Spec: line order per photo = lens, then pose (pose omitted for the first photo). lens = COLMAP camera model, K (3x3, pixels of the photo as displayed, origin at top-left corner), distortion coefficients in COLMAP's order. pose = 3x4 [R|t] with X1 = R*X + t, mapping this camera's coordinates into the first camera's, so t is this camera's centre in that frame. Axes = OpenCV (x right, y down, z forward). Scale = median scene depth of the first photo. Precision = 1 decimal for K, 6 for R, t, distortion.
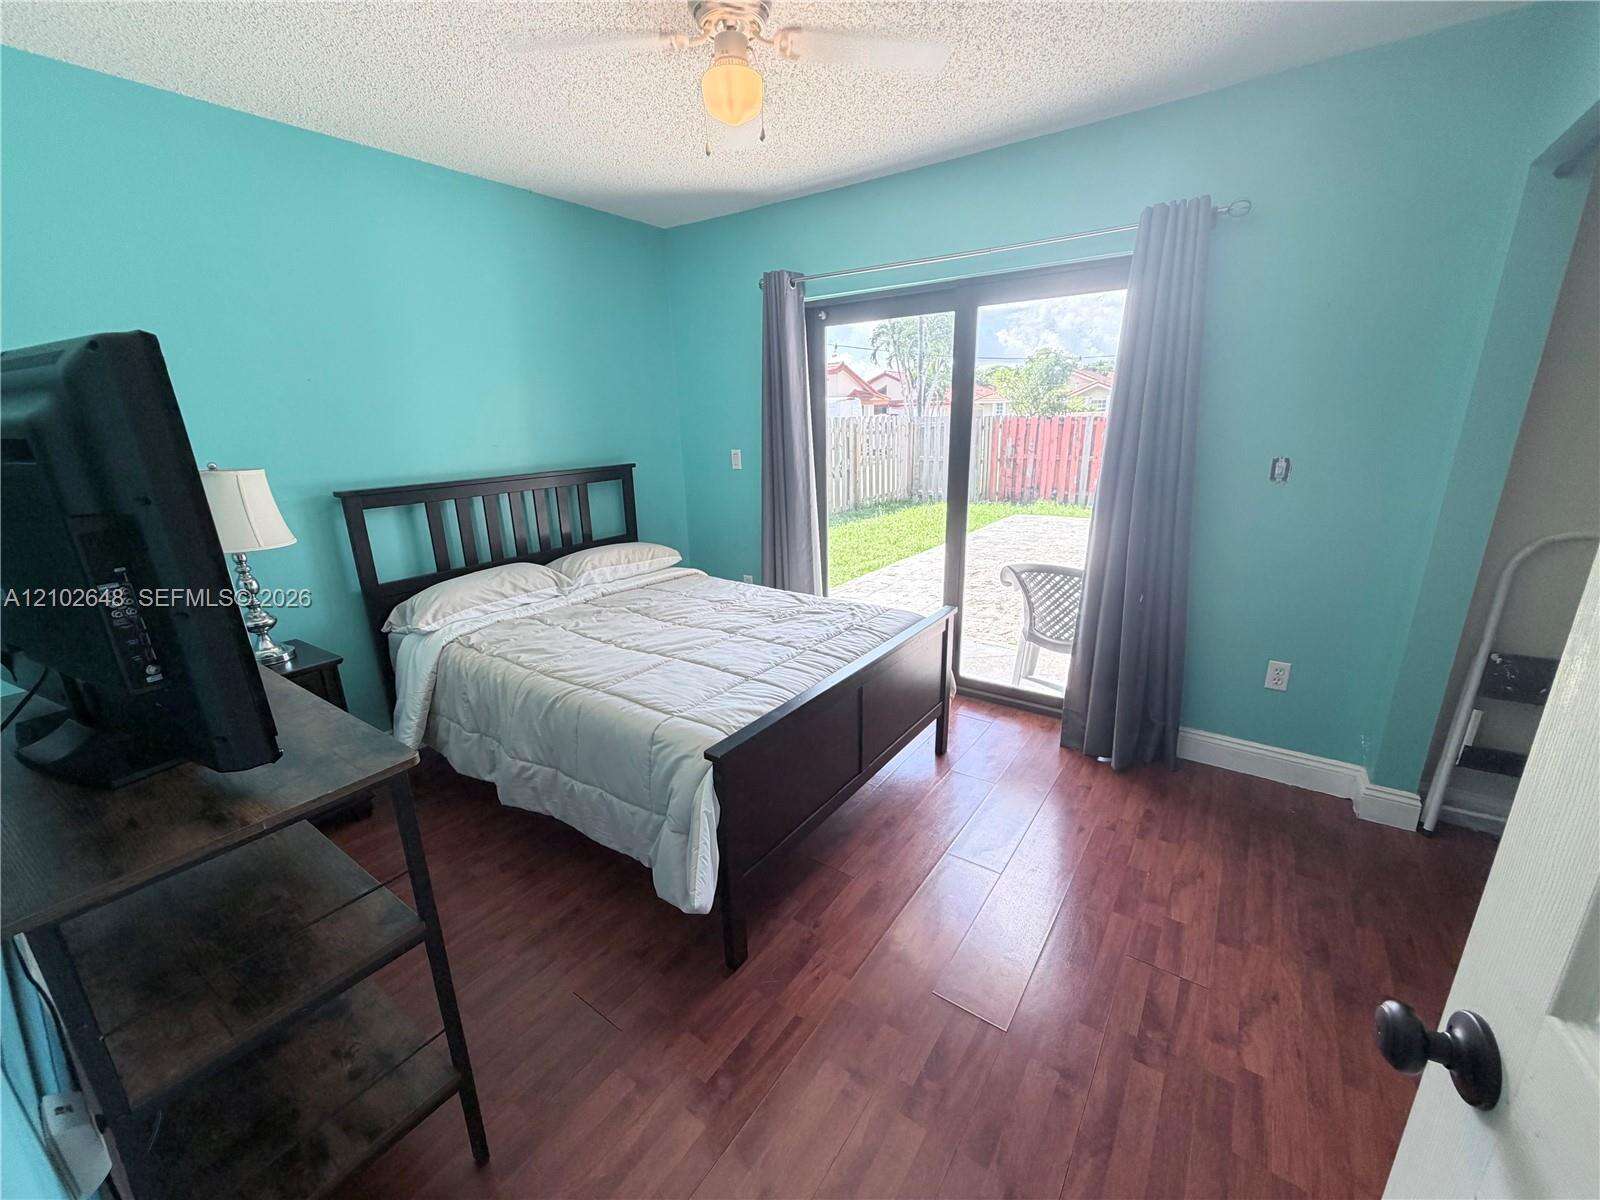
lens RADIAL K [[635.7, 0, 800.4], [0, 635.7, 603.1], [0, 0, 1]] dist [0.003402, 0.000234]
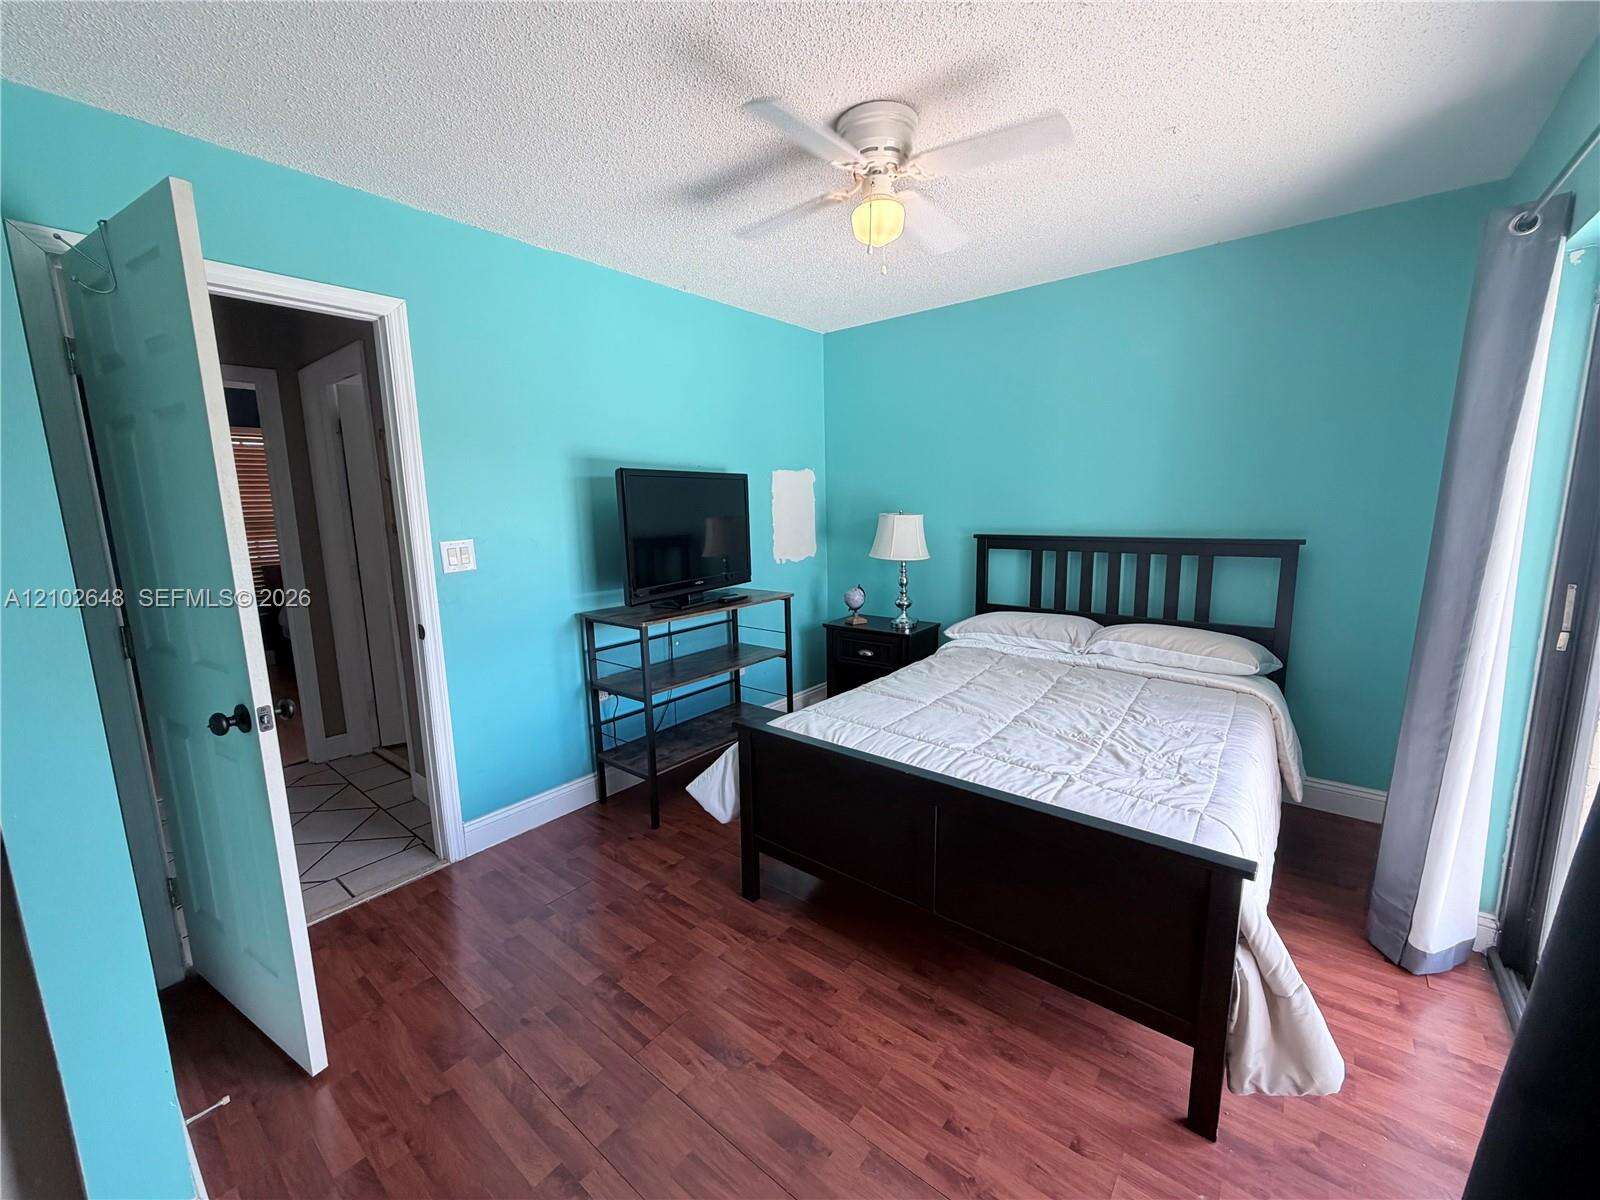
lens RADIAL K [[635.7, 0, 798.8], [0, 635.7, 598.7], [0, 0, 1]] dist [0.003402, 0.000234]
pose [[-0.057222, 0.181995, -0.981633, 0.711938], [-0.261683, 0.946133, 0.190668, -0.195553], [0.963456, 0.267787, -0.006515, 0.624772]]
